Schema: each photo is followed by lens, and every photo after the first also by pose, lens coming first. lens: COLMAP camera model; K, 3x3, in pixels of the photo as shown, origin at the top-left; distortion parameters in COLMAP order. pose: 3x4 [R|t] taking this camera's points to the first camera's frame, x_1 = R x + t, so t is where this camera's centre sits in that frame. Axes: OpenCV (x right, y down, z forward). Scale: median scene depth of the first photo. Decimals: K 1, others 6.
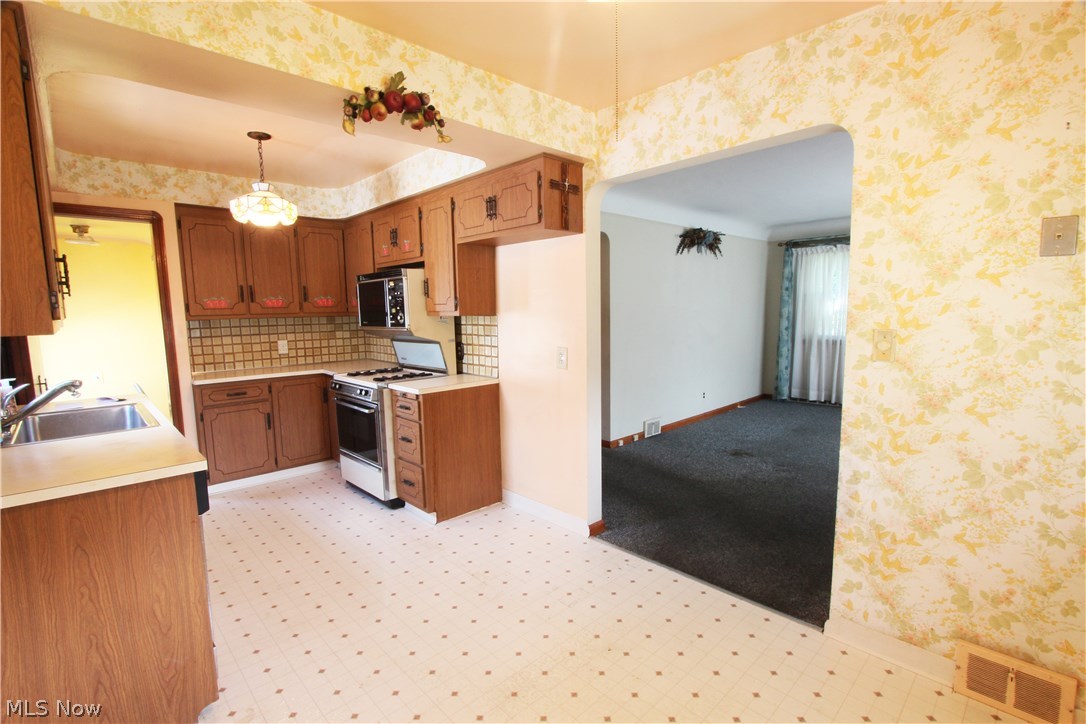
lens RADIAL K [[507.1, 0, 538.9], [0, 507.1, 364.4], [0, 0, 1]] dist [-0.006142, -0.000264]
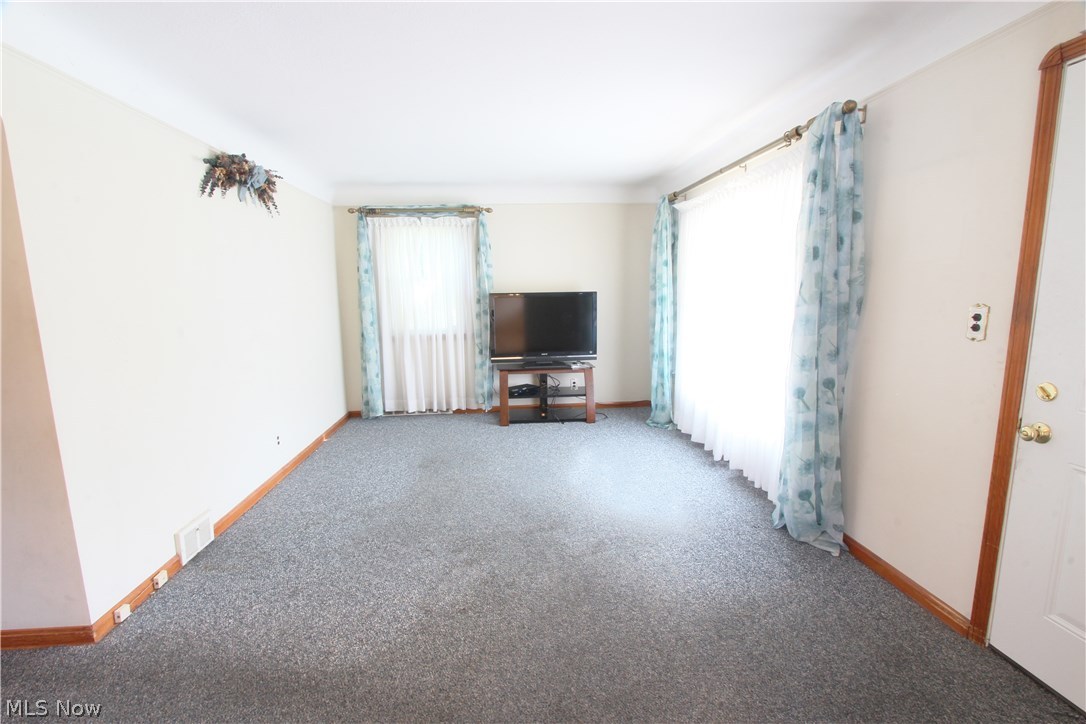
lens RADIAL K [[507.1, 0, 536.8], [0, 507.1, 366.4], [0, 0, 1]] dist [-0.006142, -0.000264]
pose [[0.632749, -0.111093, 0.766346, 0.066259], [0.092784, 0.993402, 0.067400, -0.041123], [-0.768778, 0.028457, 0.638883, 0.378569]]
